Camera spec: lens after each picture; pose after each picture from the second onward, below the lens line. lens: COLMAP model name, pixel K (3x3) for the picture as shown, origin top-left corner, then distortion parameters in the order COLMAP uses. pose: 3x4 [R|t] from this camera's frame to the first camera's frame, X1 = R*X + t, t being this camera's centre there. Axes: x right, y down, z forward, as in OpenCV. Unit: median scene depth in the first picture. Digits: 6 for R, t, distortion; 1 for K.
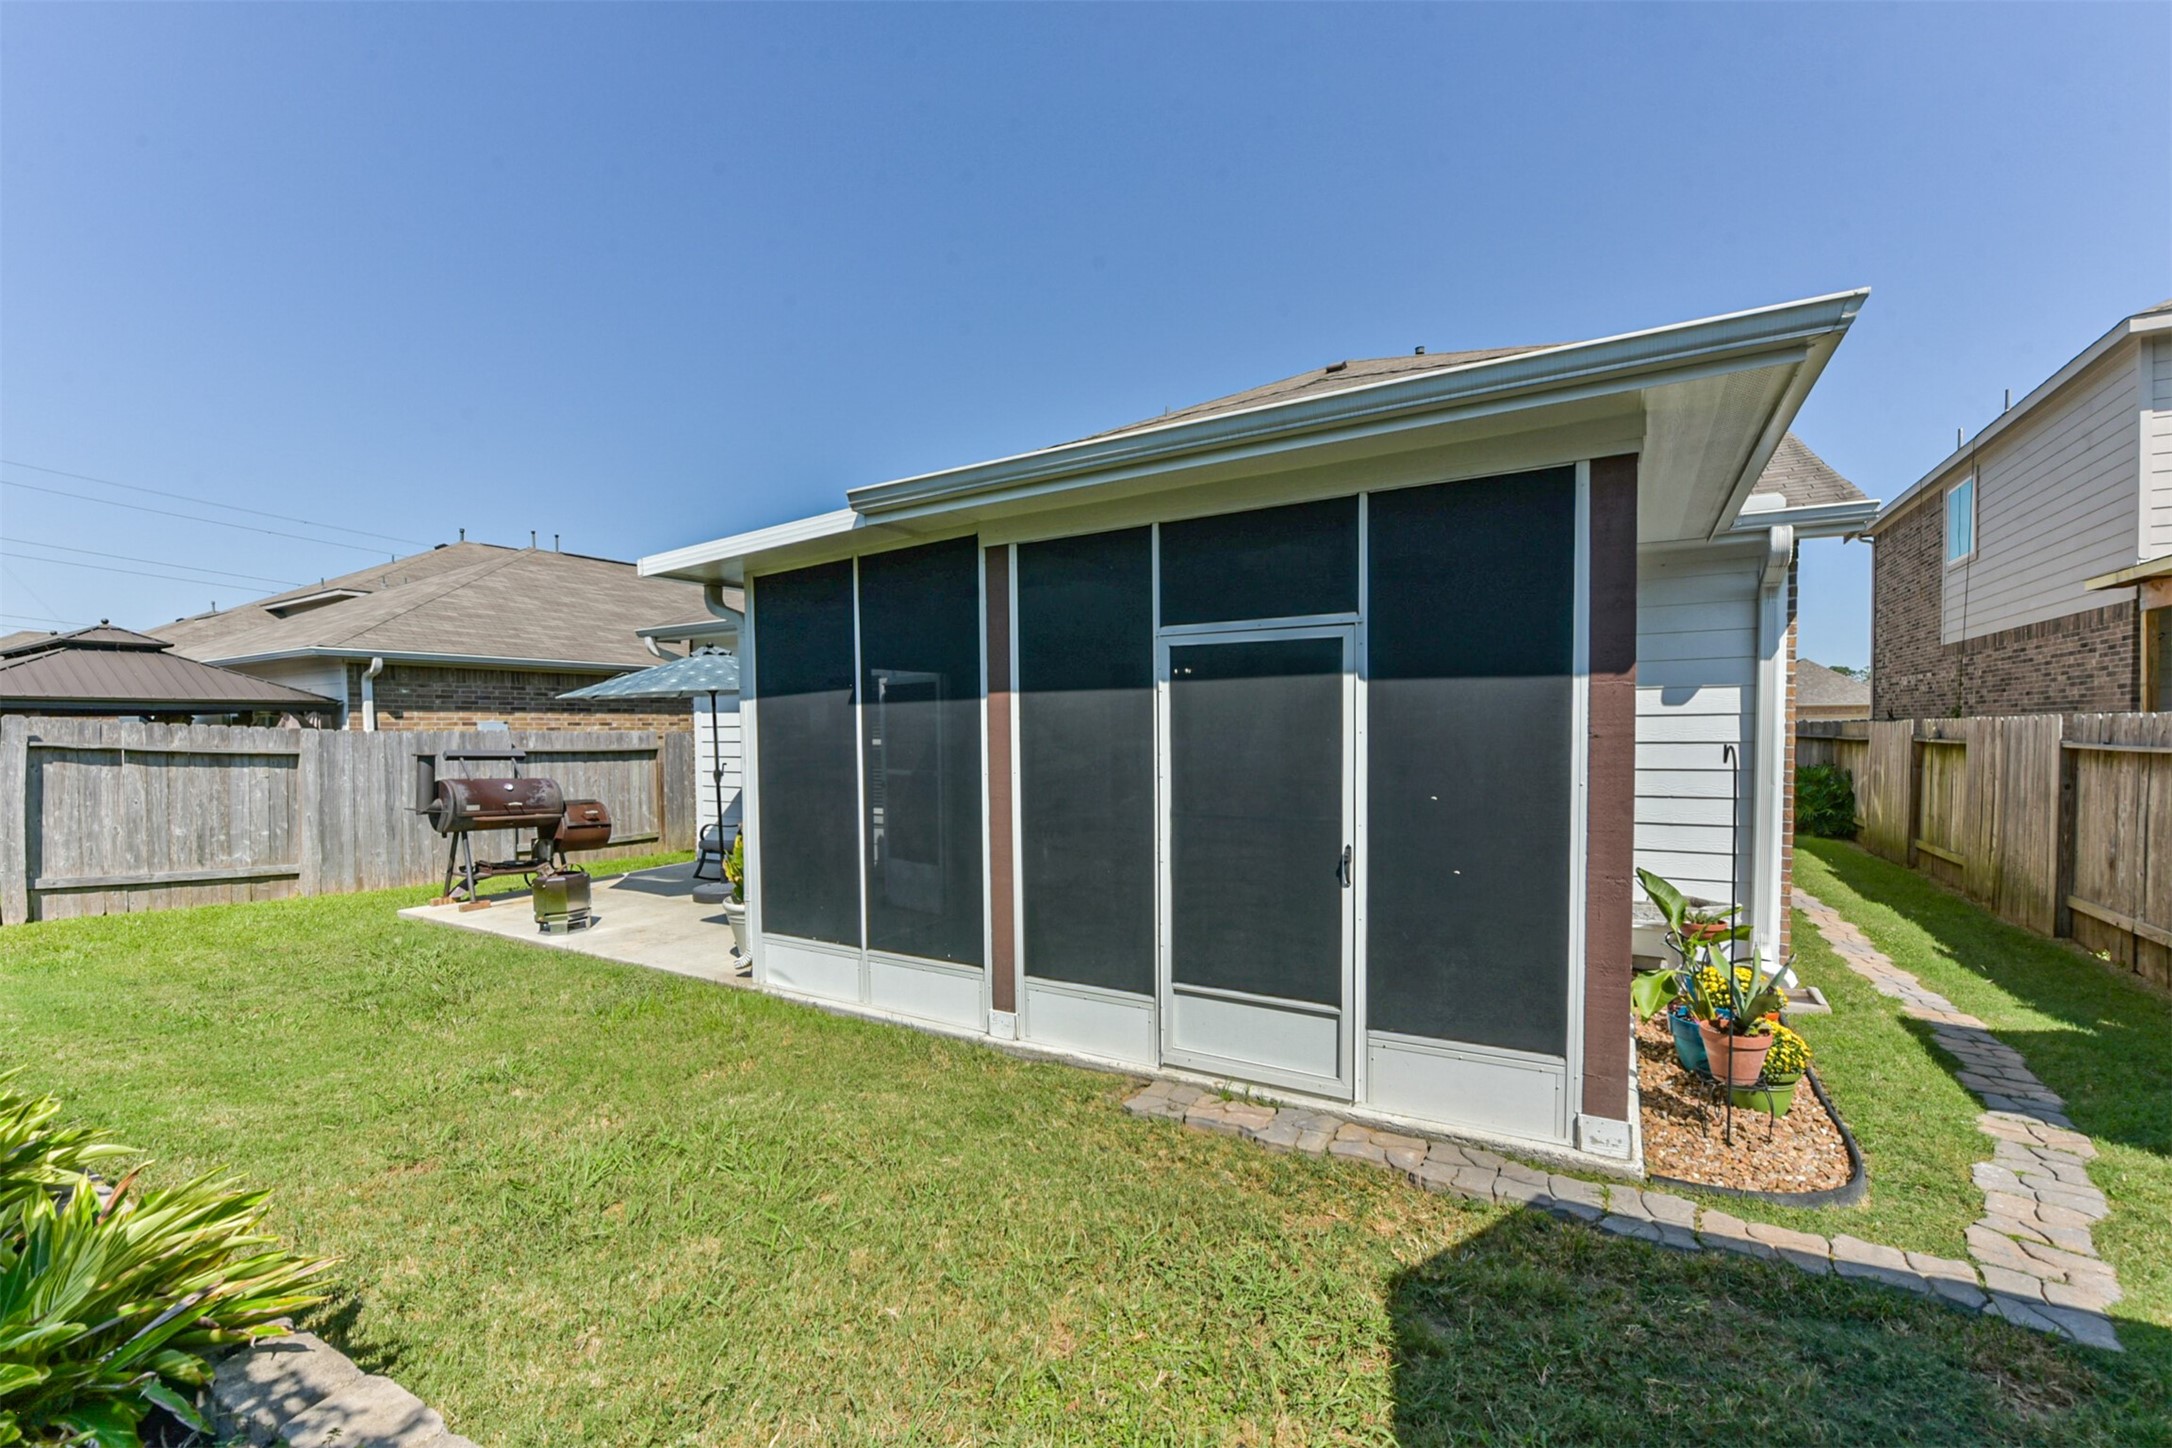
lens RADIAL K [[853.6, 0, 1056.2], [0, 853.6, 759.1], [0, 0, 1]] dist [0.000860, -0.000428]
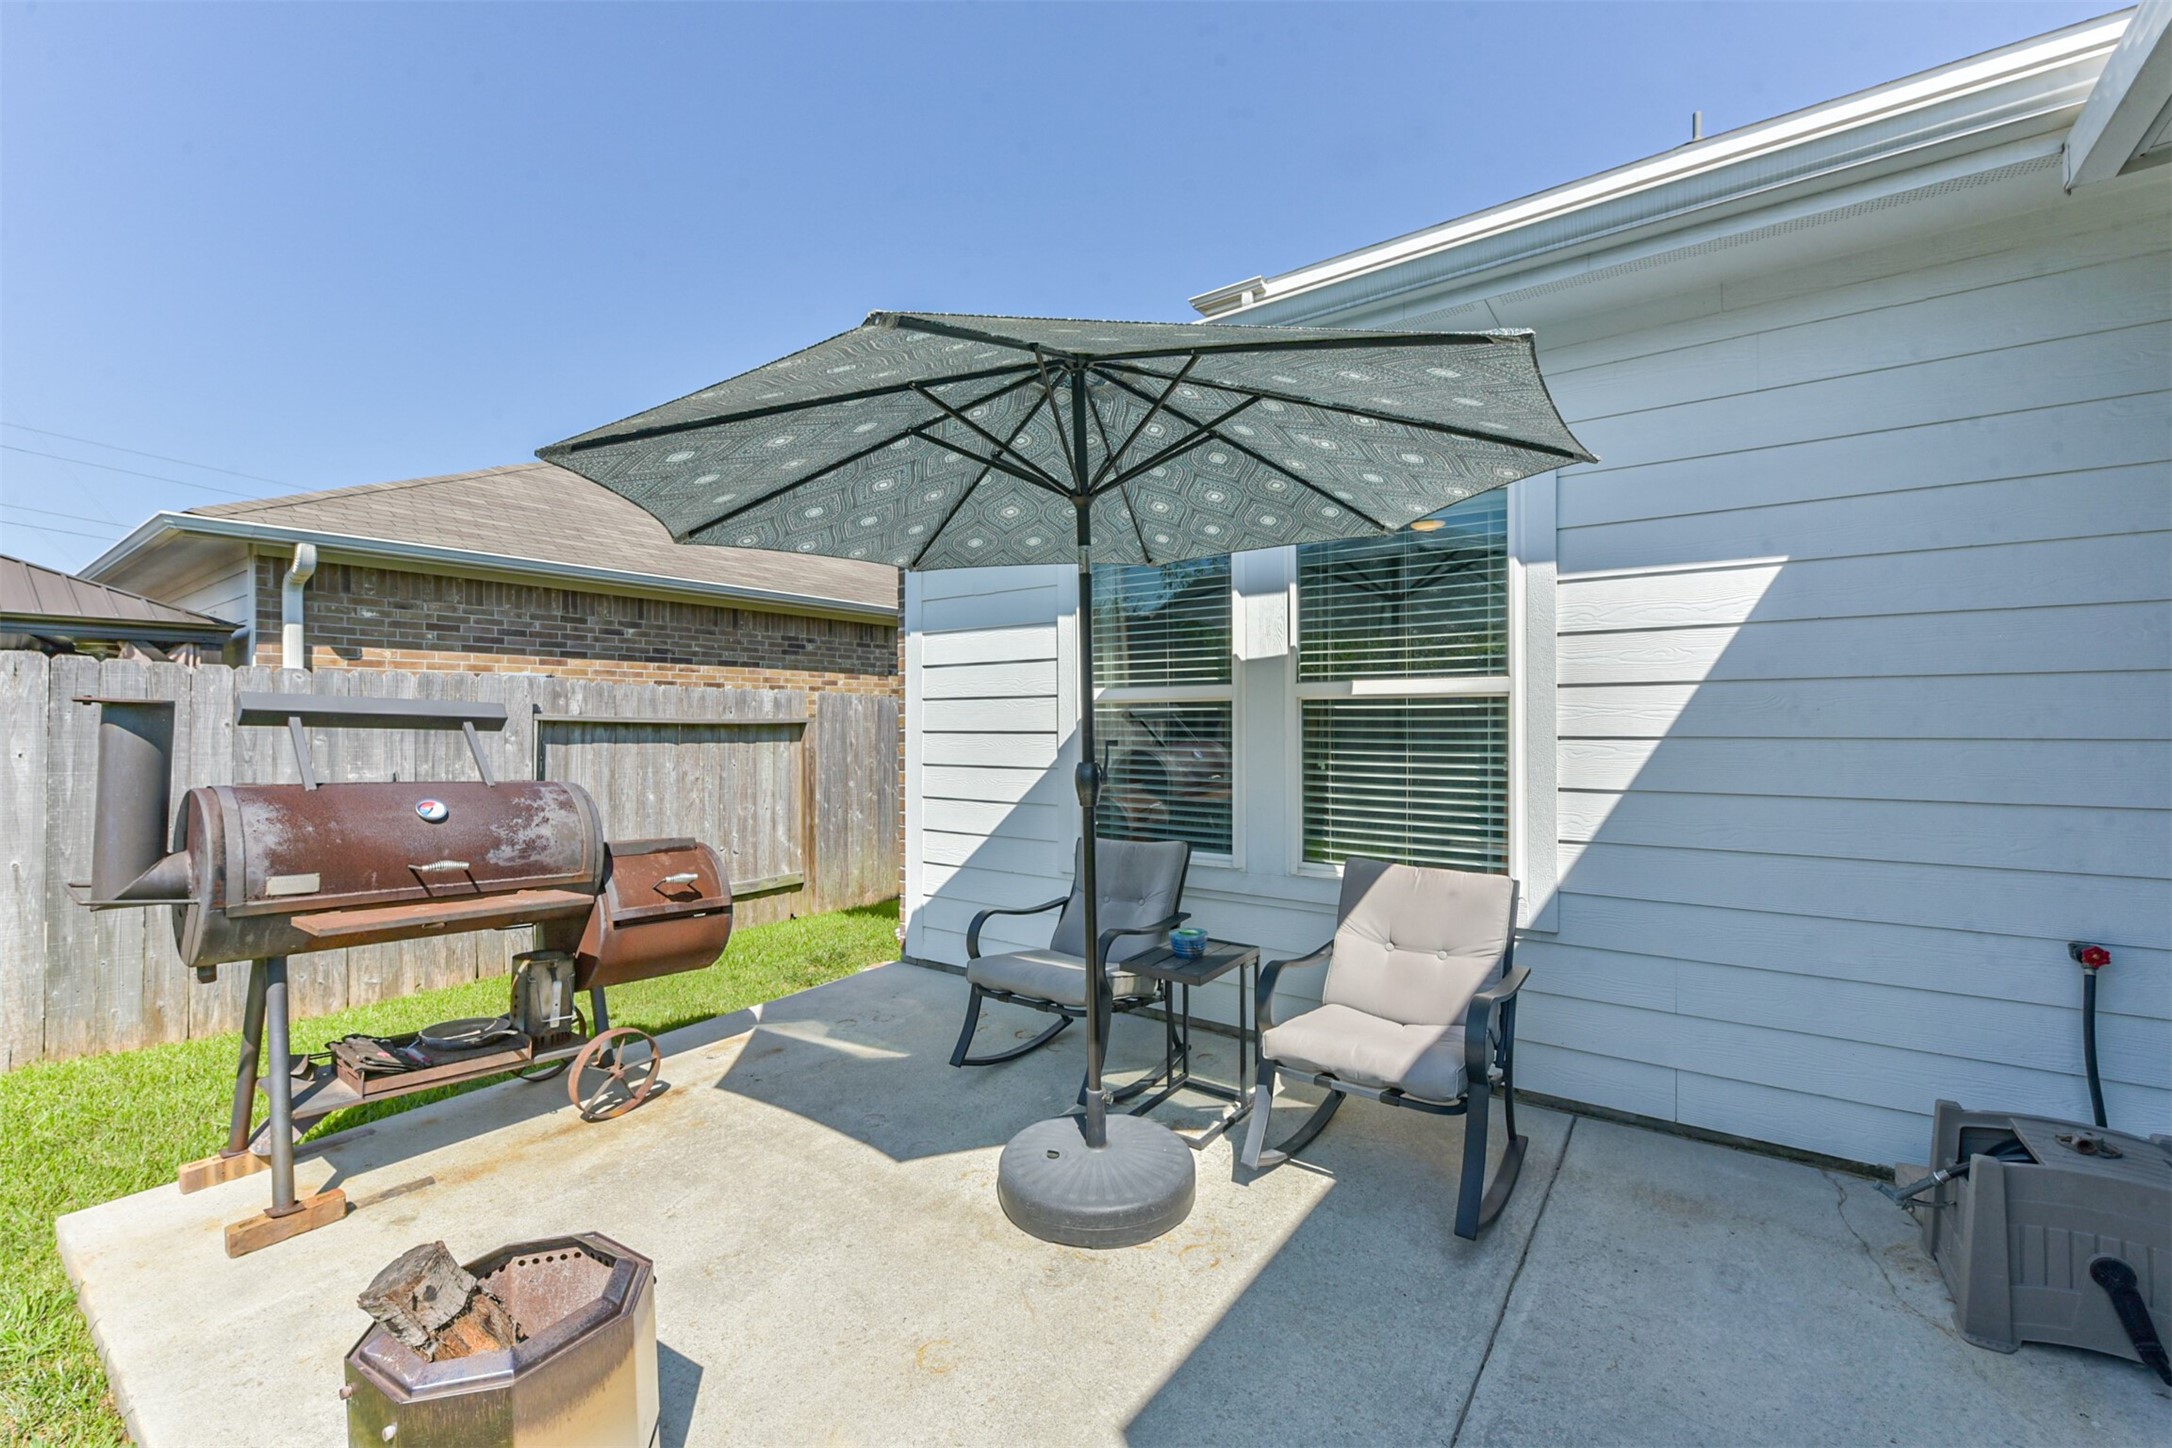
lens RADIAL K [[892.0, 0, 1083.5], [0, 892.0, 729.1], [0, 0, 1]] dist [0.001193, 0.000106]
pose [[0.996142, 0.007232, -0.087462, -0.256615], [-0.009493, 0.999631, -0.025467, 0.005749], [0.087245, 0.026199, 0.995842, 0.477865]]
